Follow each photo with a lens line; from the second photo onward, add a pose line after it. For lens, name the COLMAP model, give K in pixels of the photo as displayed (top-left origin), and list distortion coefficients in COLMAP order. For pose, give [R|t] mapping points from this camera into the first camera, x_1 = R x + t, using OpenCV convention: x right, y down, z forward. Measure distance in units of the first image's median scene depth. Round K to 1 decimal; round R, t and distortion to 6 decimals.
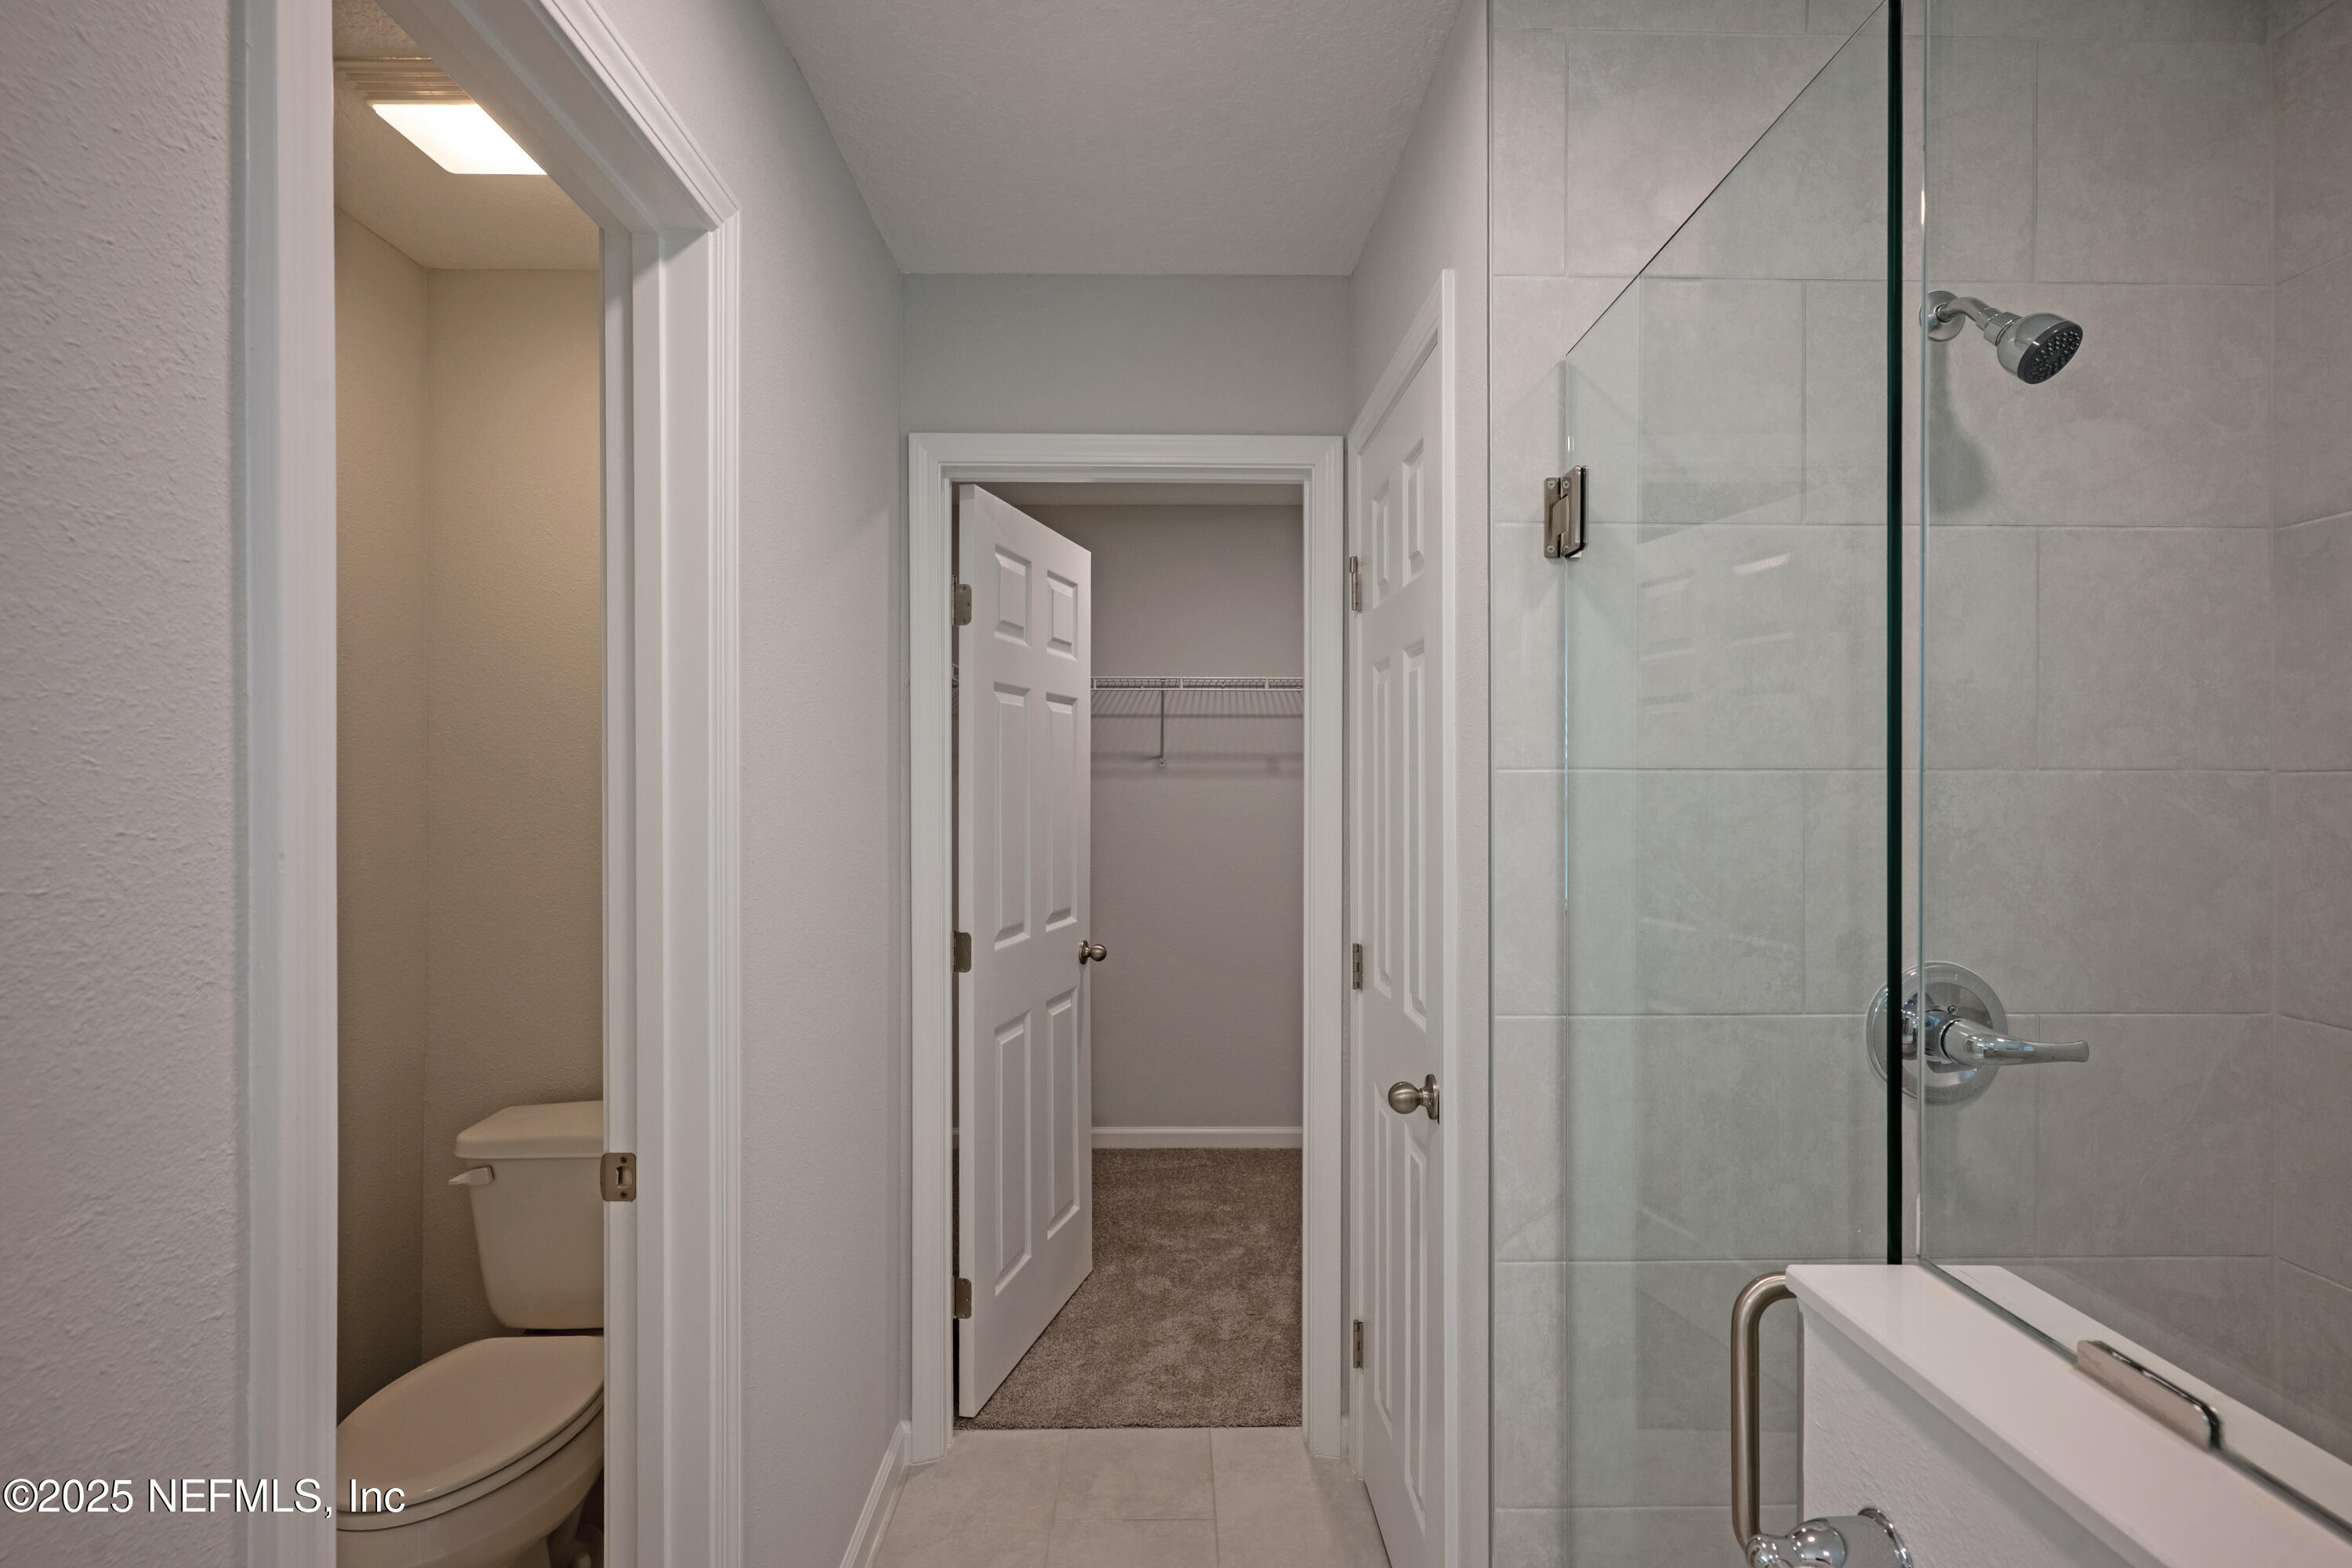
lens RADIAL K [[1127.1, 0, 1176.0], [0, 1127.1, 784.0], [0, 0, 1]] dist [-0.011927, 0.018544]
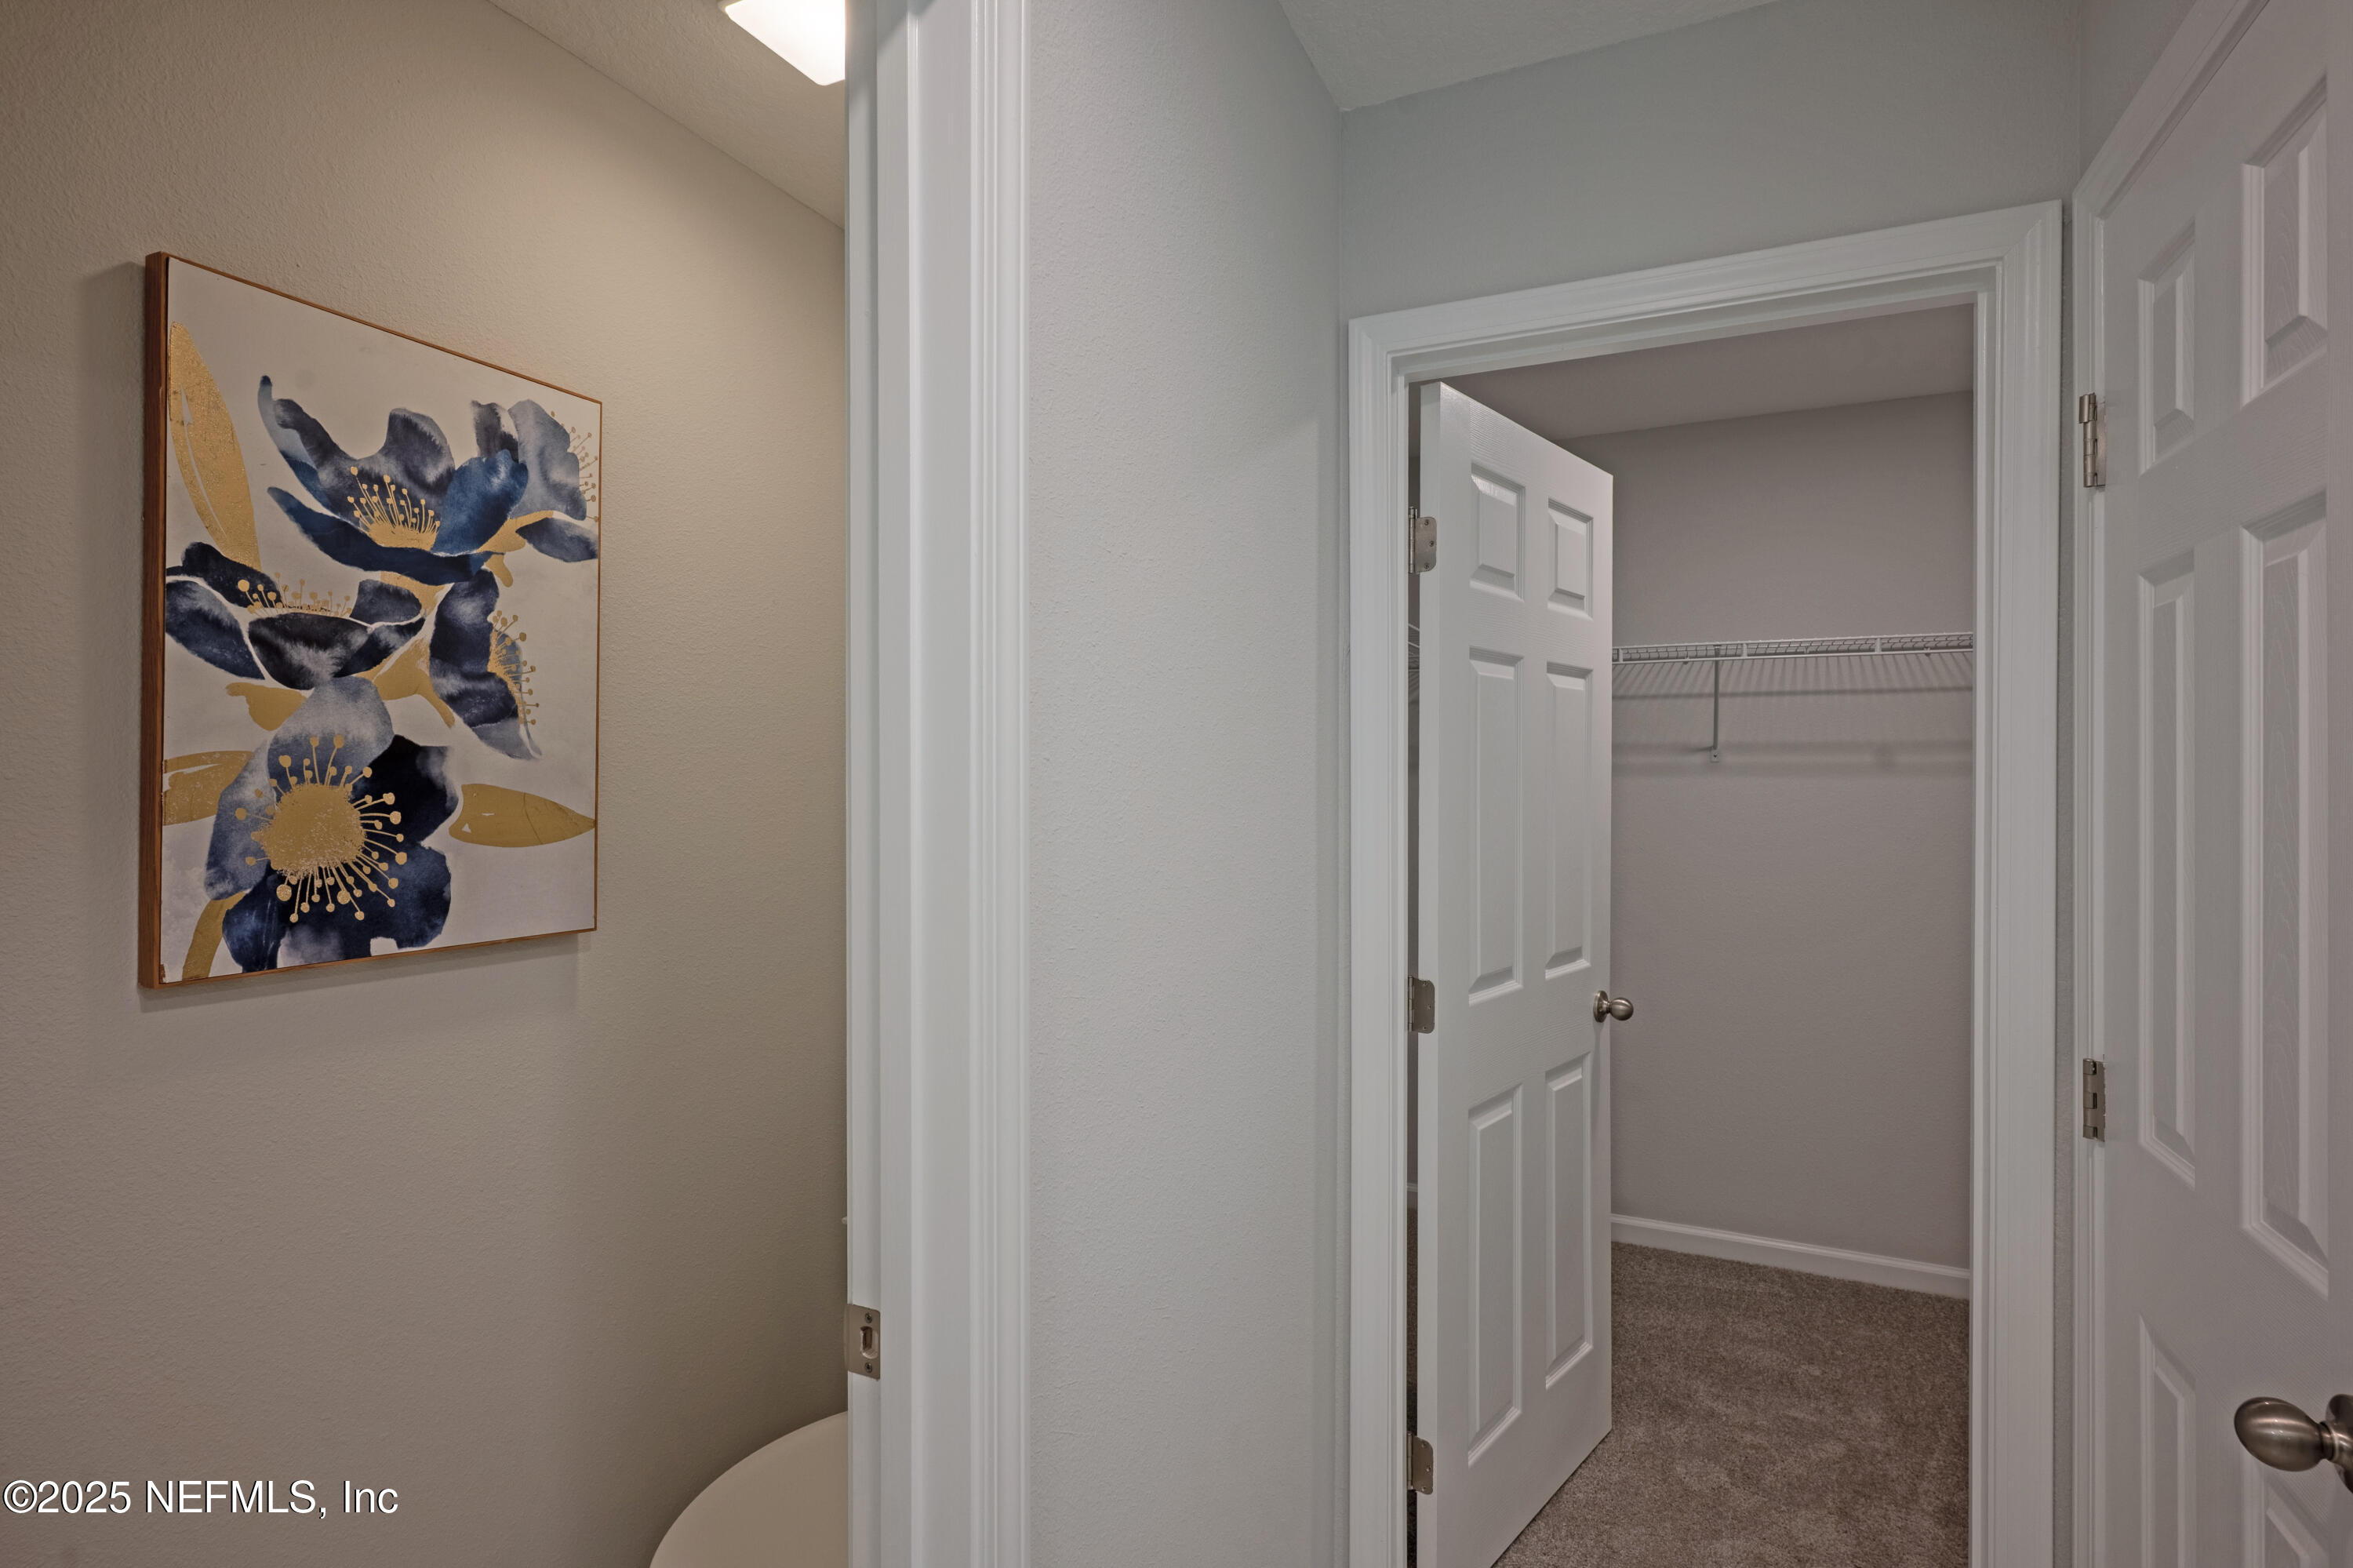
lens RADIAL K [[1137.9, 0, 1161.0], [0, 1137.9, 781.8], [0, 0, 1]] dist [-0.000981, 0.001247]
pose [[0.894411, 0.002823, -0.447237, -0.005961], [-0.003004, 0.999995, 0.000304, -0.000409], [0.447235, 0.001072, 0.894416, 0.225485]]
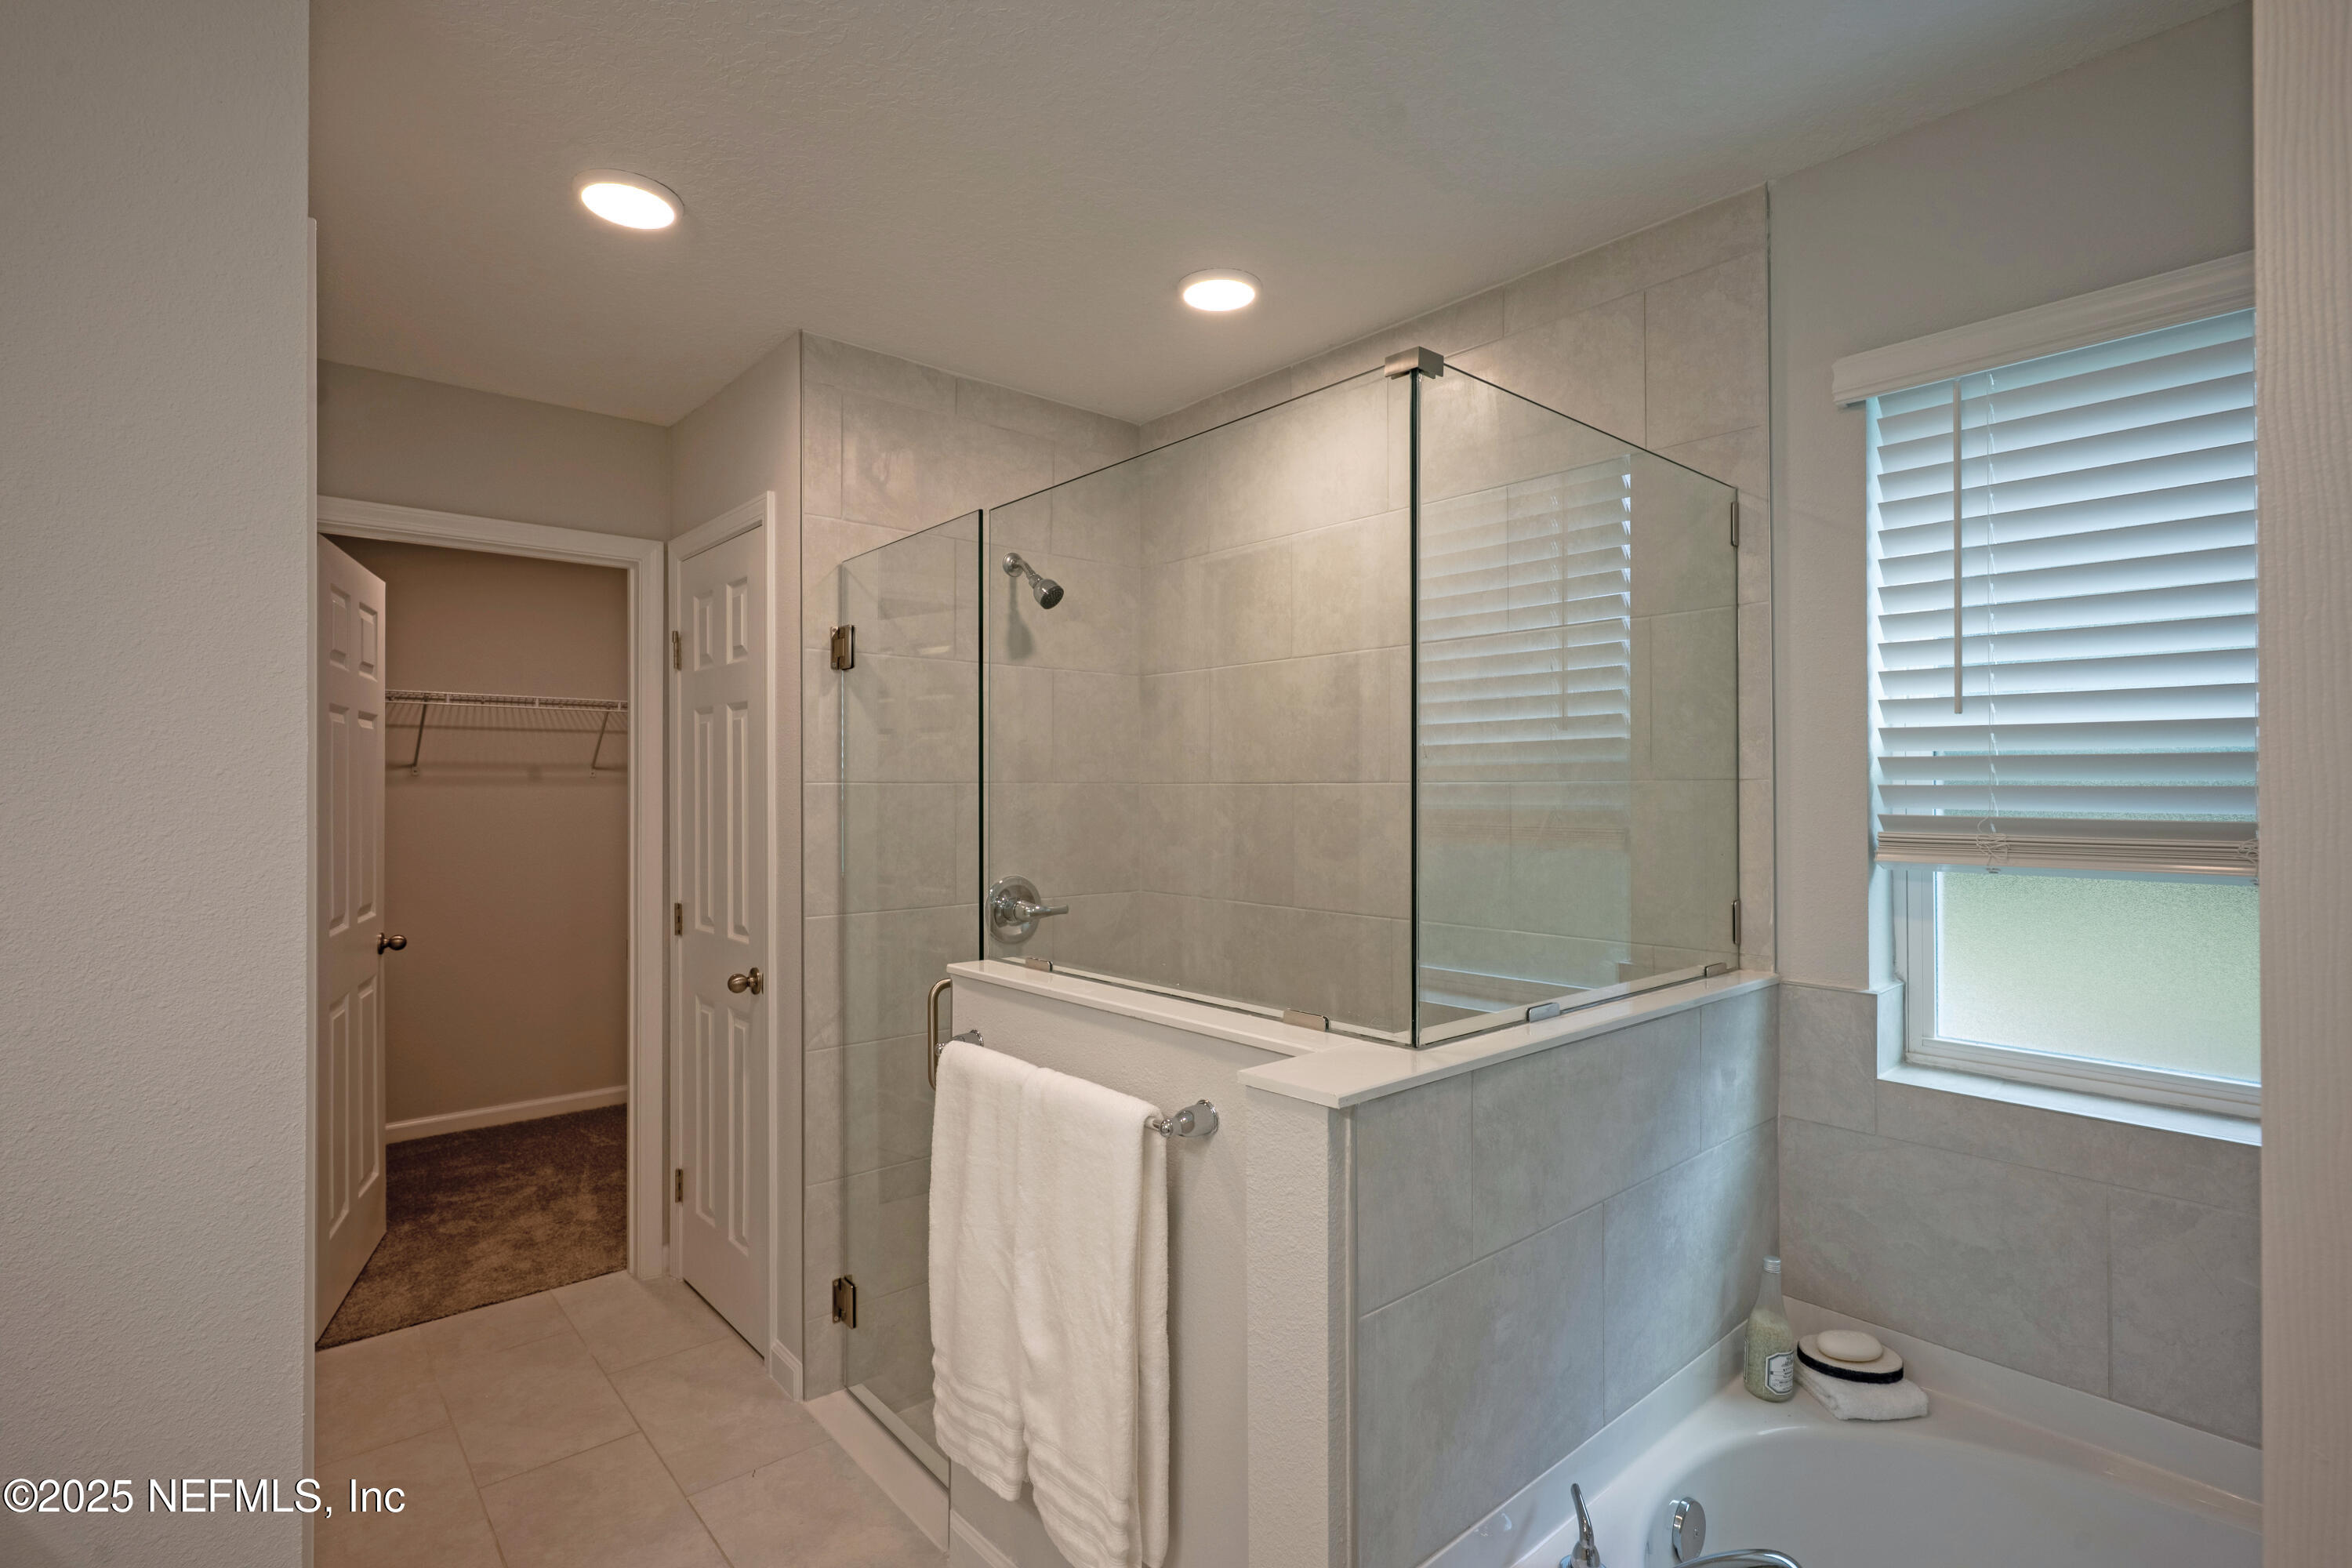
lens RADIAL K [[1127.1, 0, 1176.0], [0, 1127.1, 784.0], [0, 0, 1]] dist [-0.011927, 0.018544]
pose [[0.769008, 0.000145, 0.639240, -0.227941], [0.002859, 0.999989, -0.003667, -0.001238], [-0.639233, 0.004647, 0.768999, -0.427506]]
